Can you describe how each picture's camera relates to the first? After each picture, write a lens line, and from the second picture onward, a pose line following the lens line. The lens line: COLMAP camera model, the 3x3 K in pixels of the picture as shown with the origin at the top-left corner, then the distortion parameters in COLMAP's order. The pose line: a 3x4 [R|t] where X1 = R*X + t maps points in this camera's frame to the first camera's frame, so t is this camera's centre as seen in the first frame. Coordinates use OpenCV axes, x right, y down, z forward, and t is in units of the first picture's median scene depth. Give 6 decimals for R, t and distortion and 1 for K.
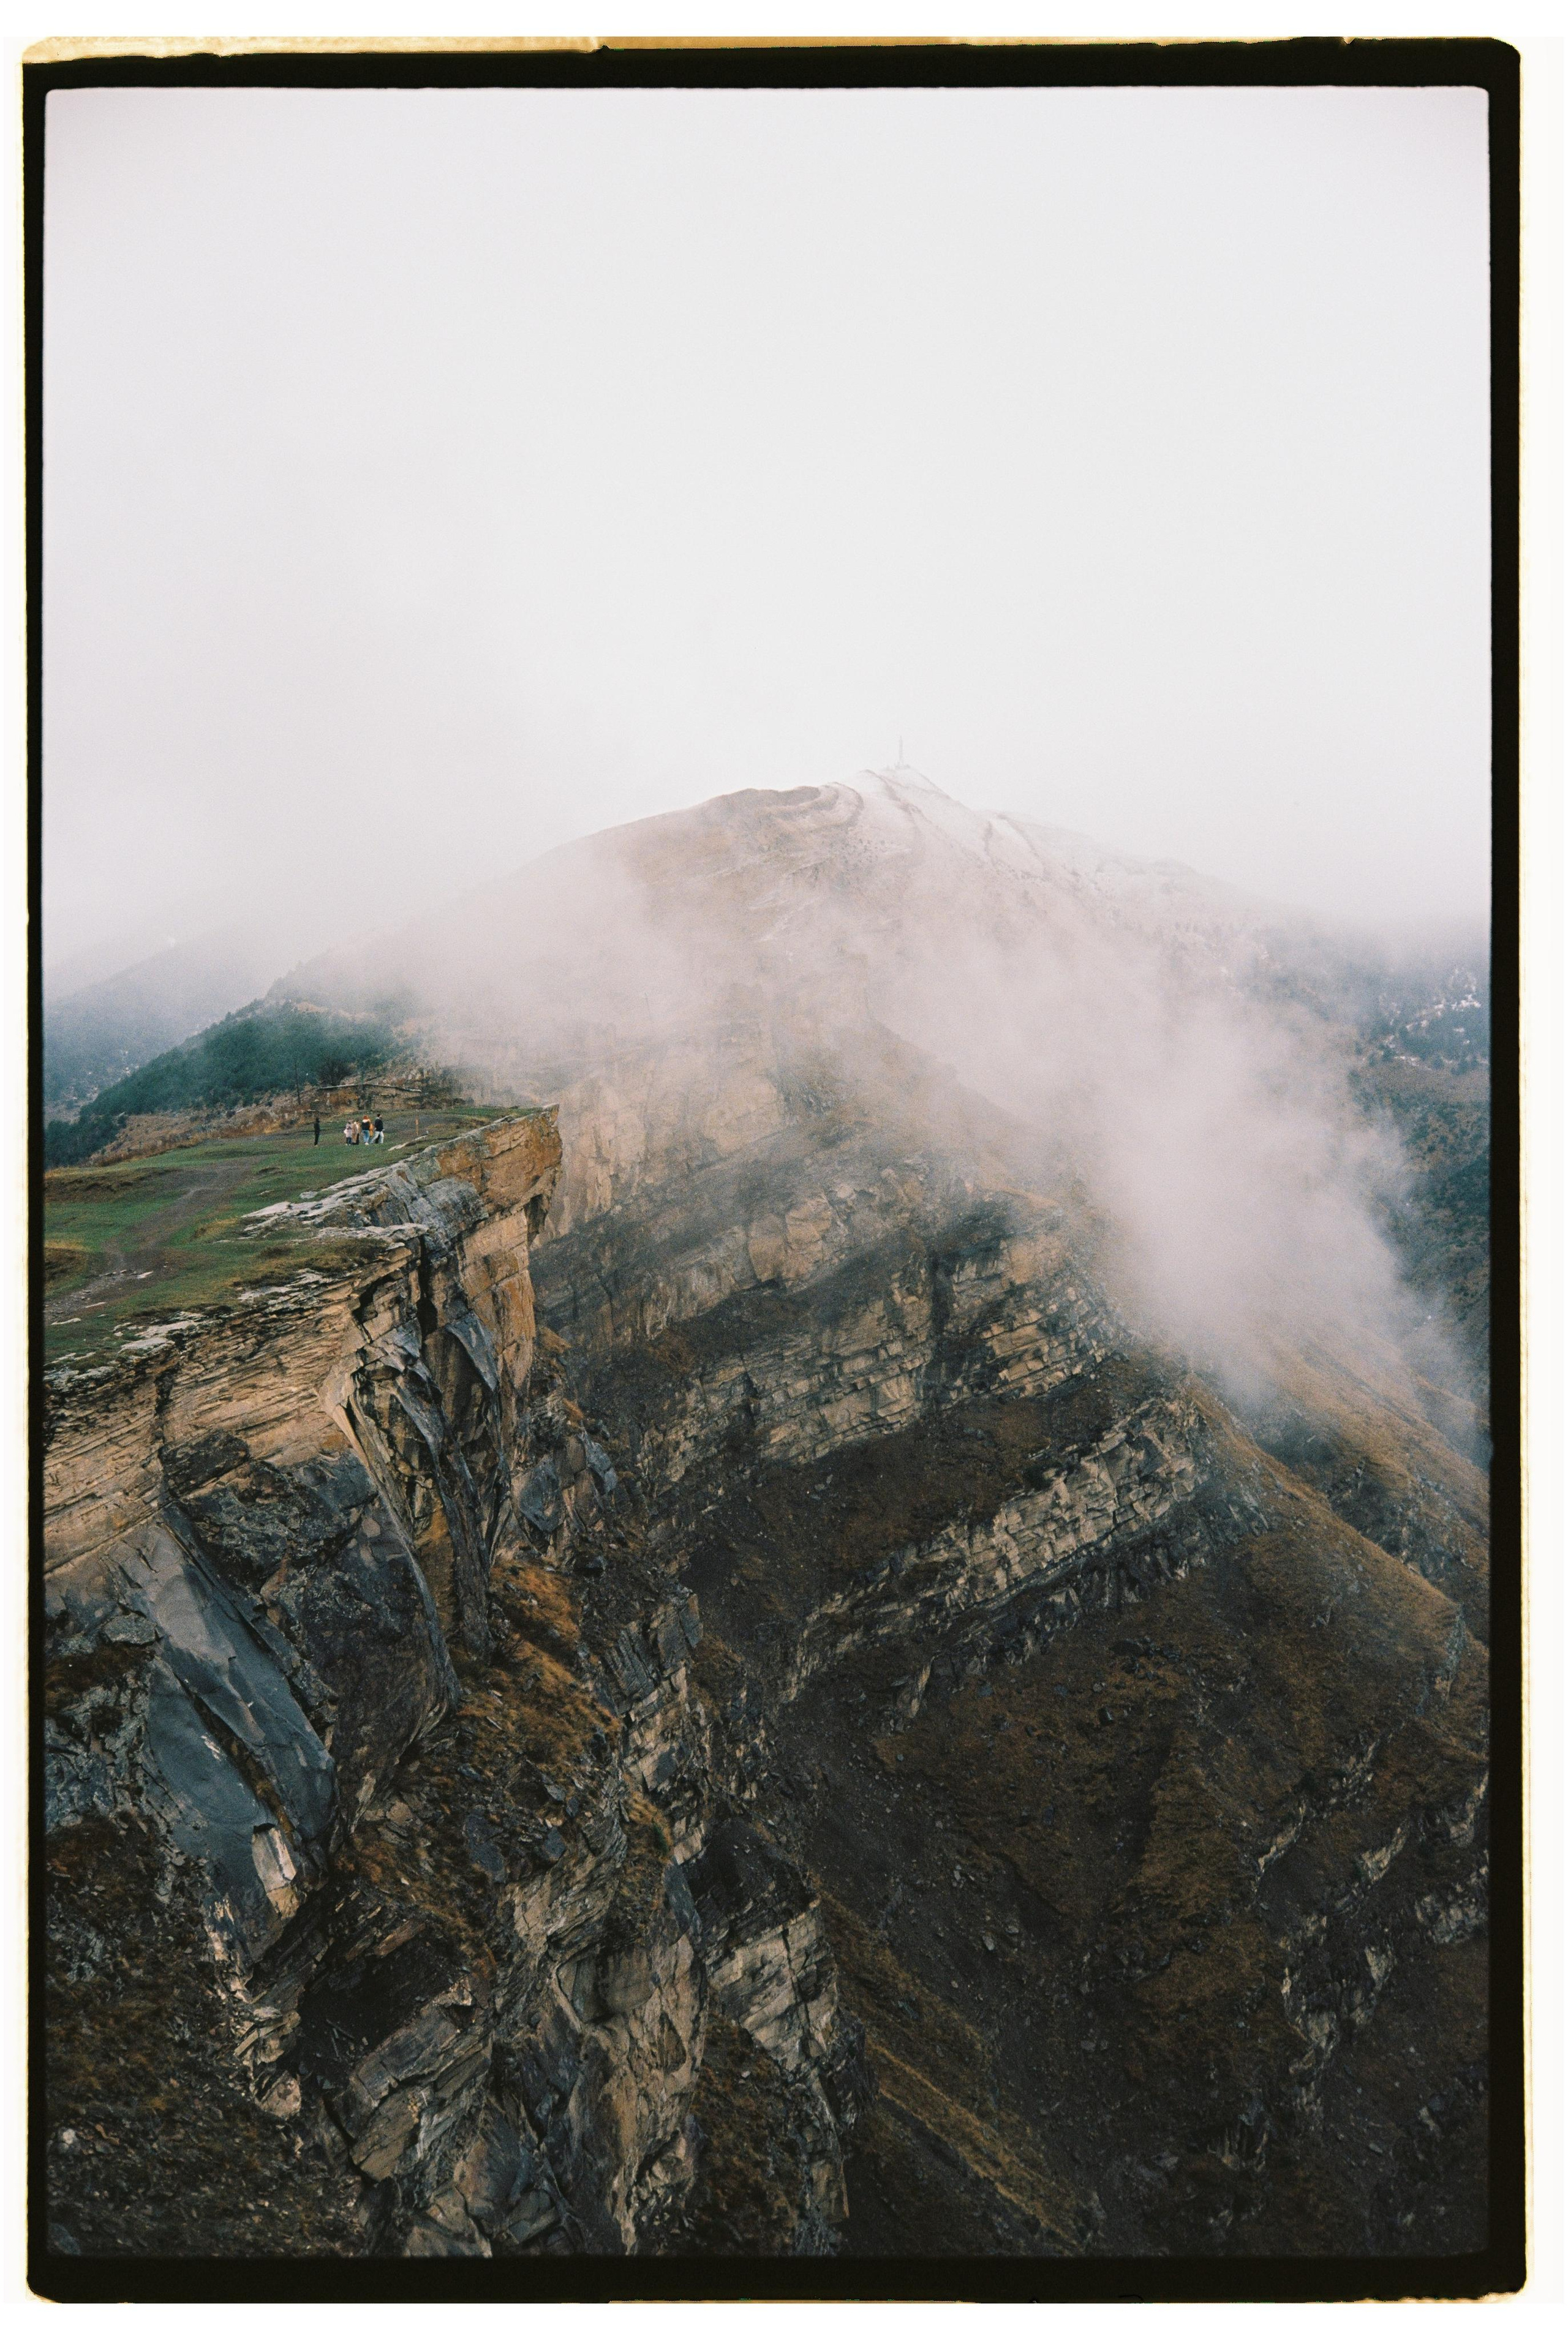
lens RADIAL K [[2948.1, 0, 784.0], [0, 2948.1, 1169.5], [0, 0, 1]] dist [-0.061974, 0.001121]
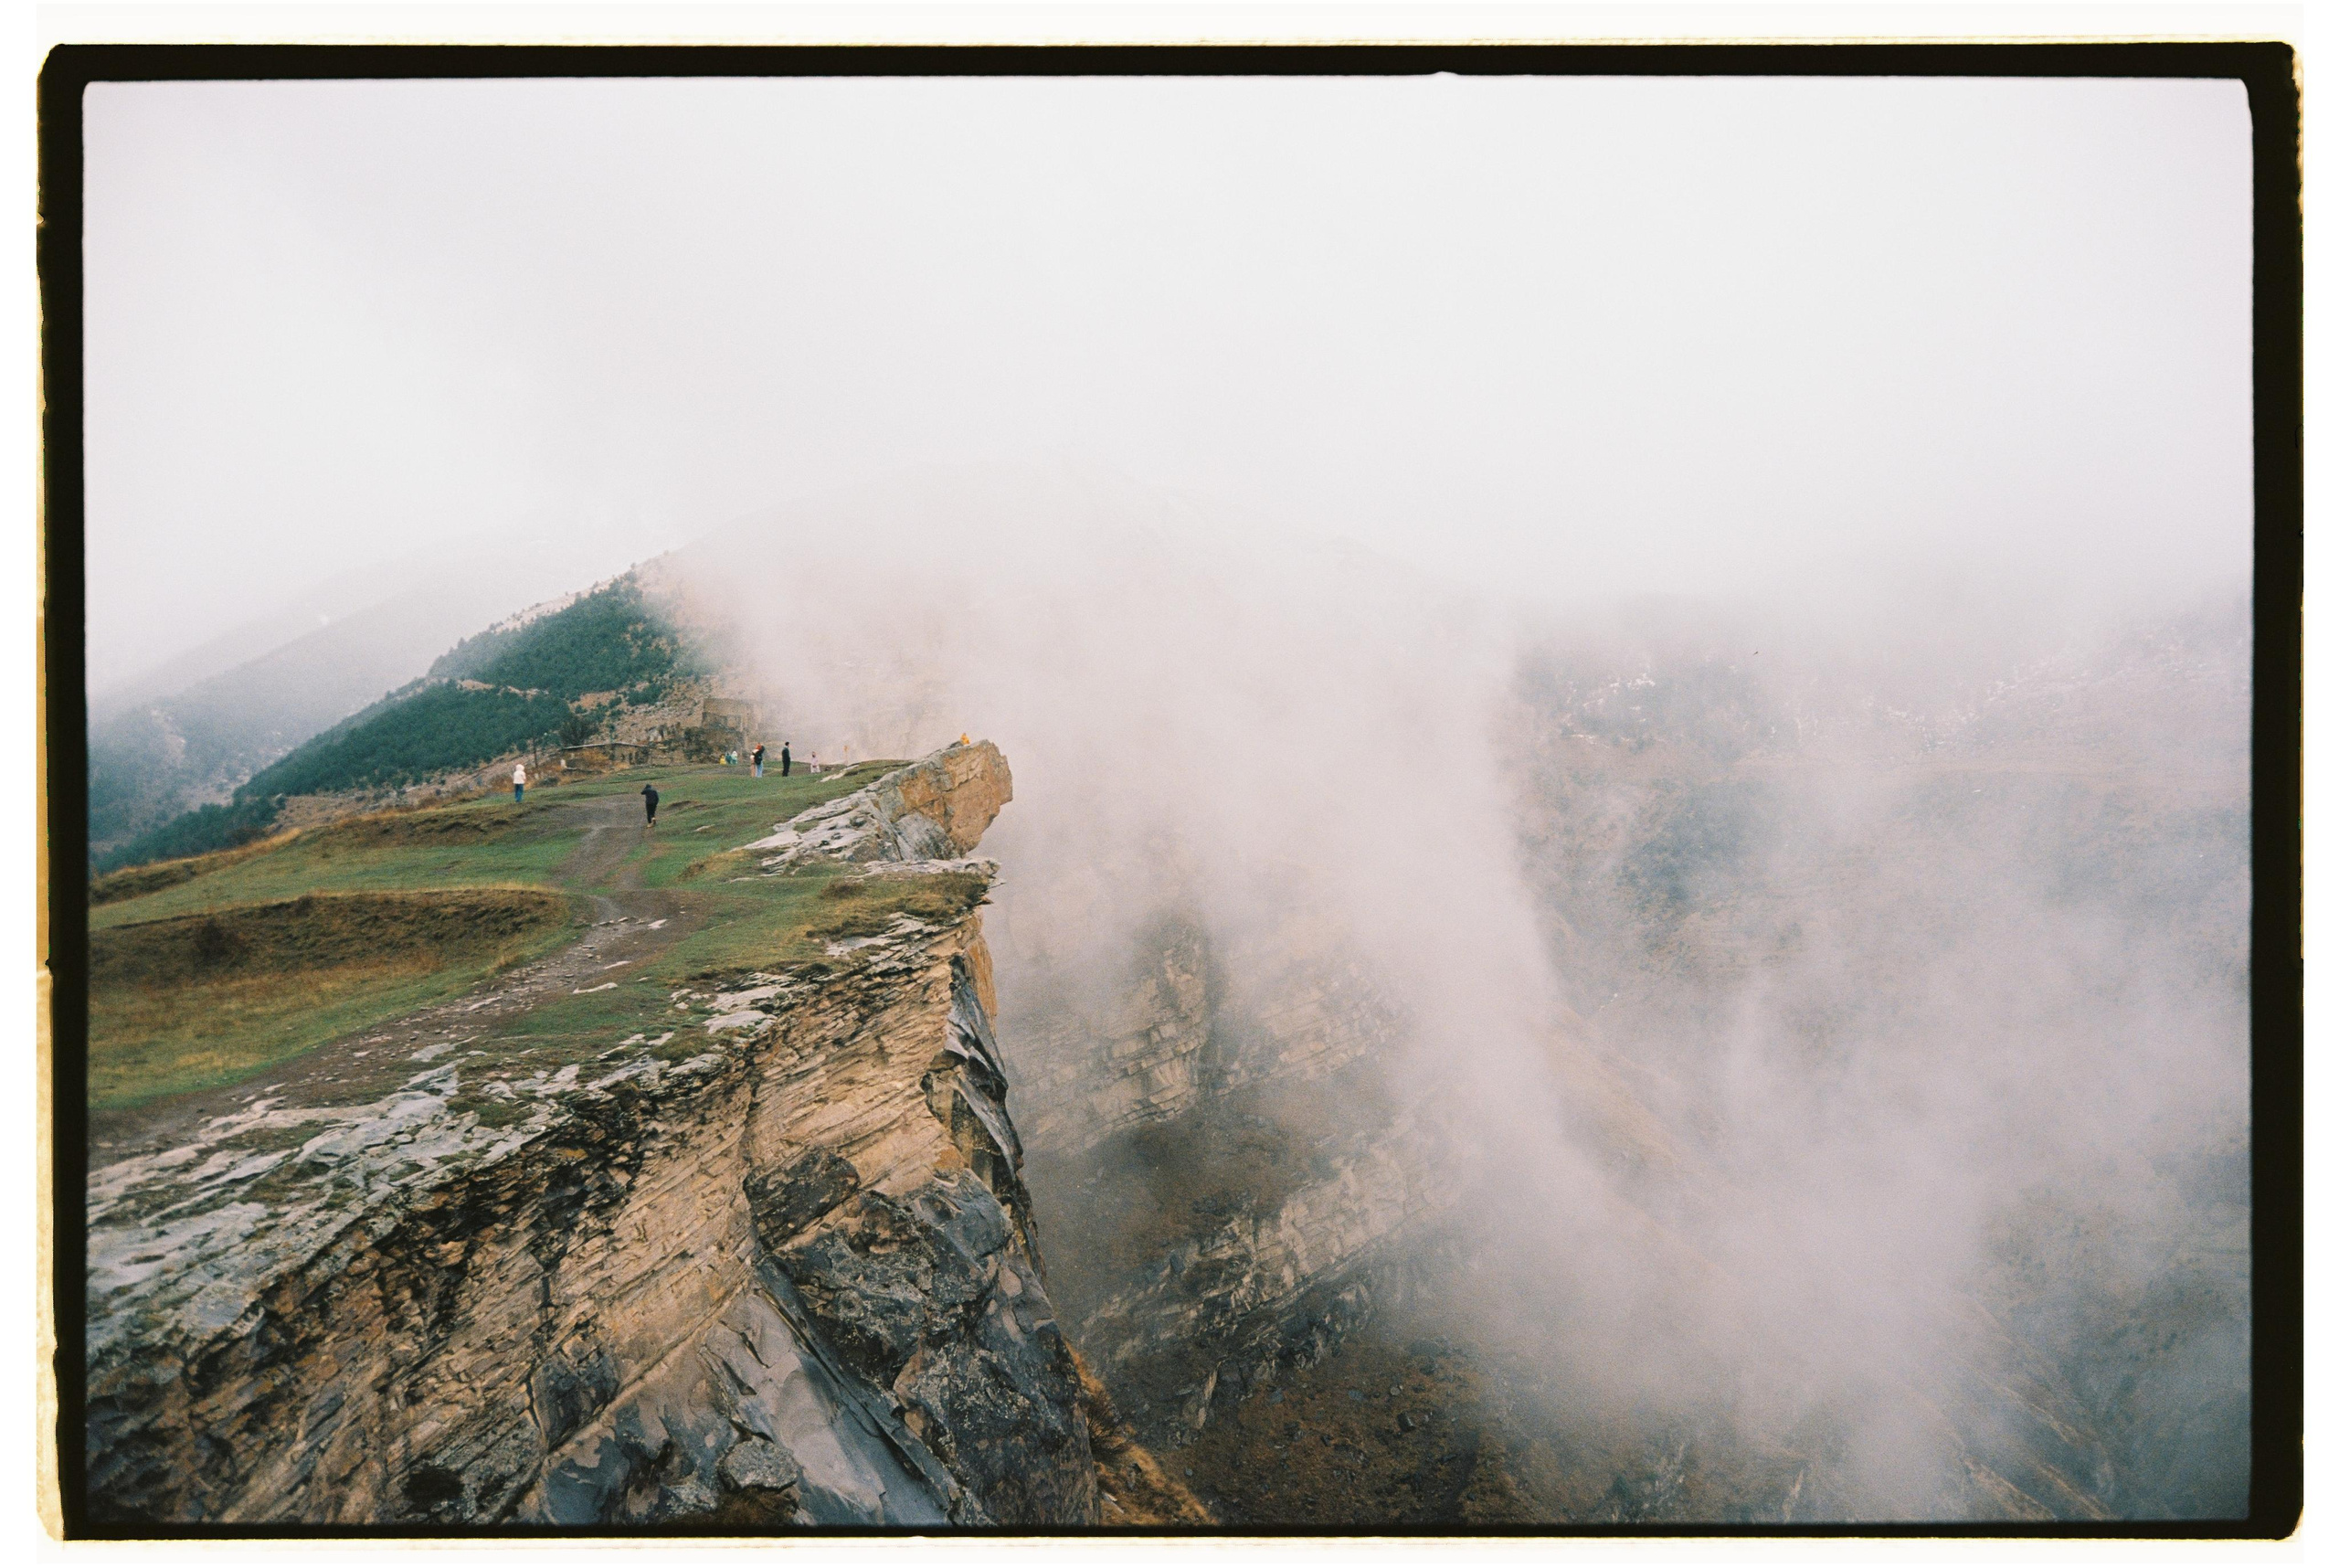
lens RADIAL K [[2902.8, 0, 1169.5], [0, 2902.8, 784.0], [0, 0, 1]] dist [-0.084023, -0.050594]
pose [[0.995990, -0.003717, 0.089393, -0.047058], [0.005969, 0.999671, -0.024947, 0.006100], [-0.089271, 0.025380, 0.995684, 0.089821]]
